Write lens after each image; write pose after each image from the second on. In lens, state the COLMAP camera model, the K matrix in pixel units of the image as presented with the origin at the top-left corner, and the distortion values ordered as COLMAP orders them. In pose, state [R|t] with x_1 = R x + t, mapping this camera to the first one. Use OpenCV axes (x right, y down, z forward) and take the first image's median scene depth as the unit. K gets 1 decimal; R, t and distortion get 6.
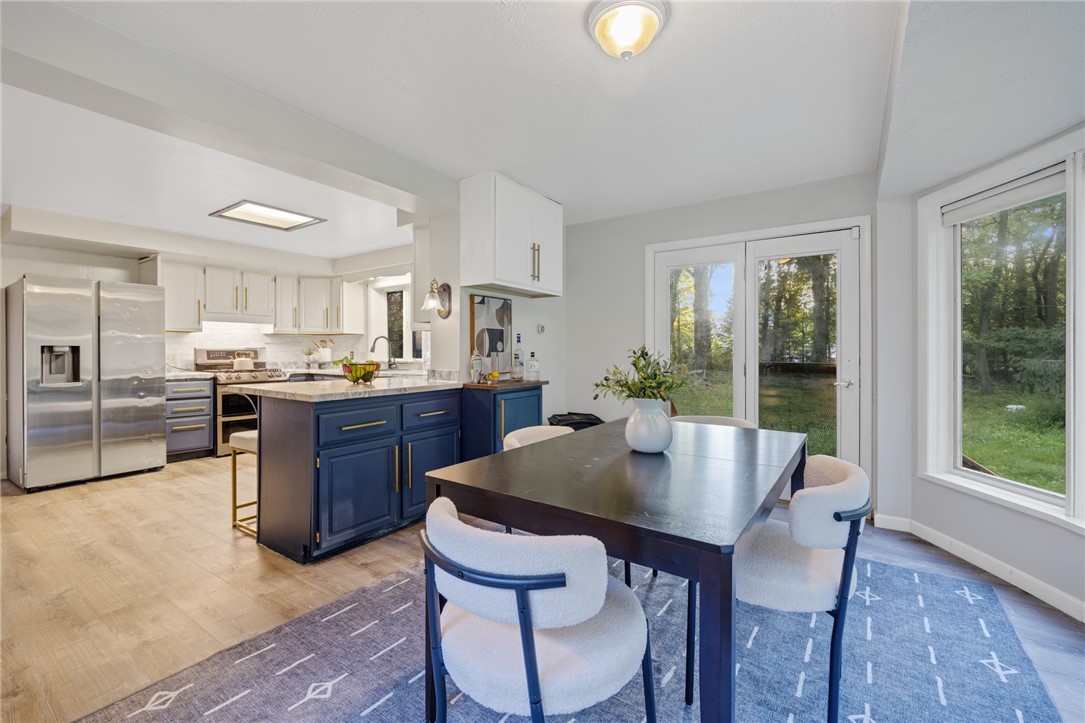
lens RADIAL K [[458.3, 0, 543.9], [0, 458.3, 358.9], [0, 0, 1]] dist [-0.000938, 0.000913]
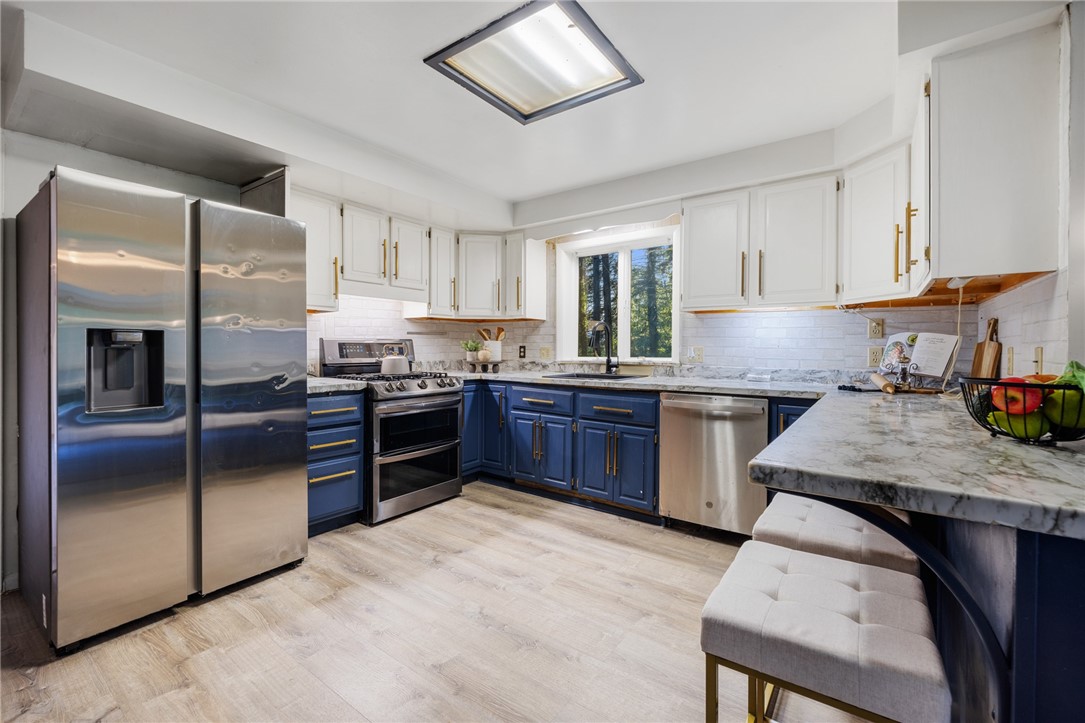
lens RADIAL K [[458.3, 0, 542.1], [0, 458.3, 354.0], [0, 0, 1]] dist [-0.000938, 0.000913]
pose [[0.999342, 0.006018, -0.035779, -0.440647], [-0.006047, 0.999981, -0.000682, -0.004437], [0.035774, 0.000898, 0.999359, 0.393284]]
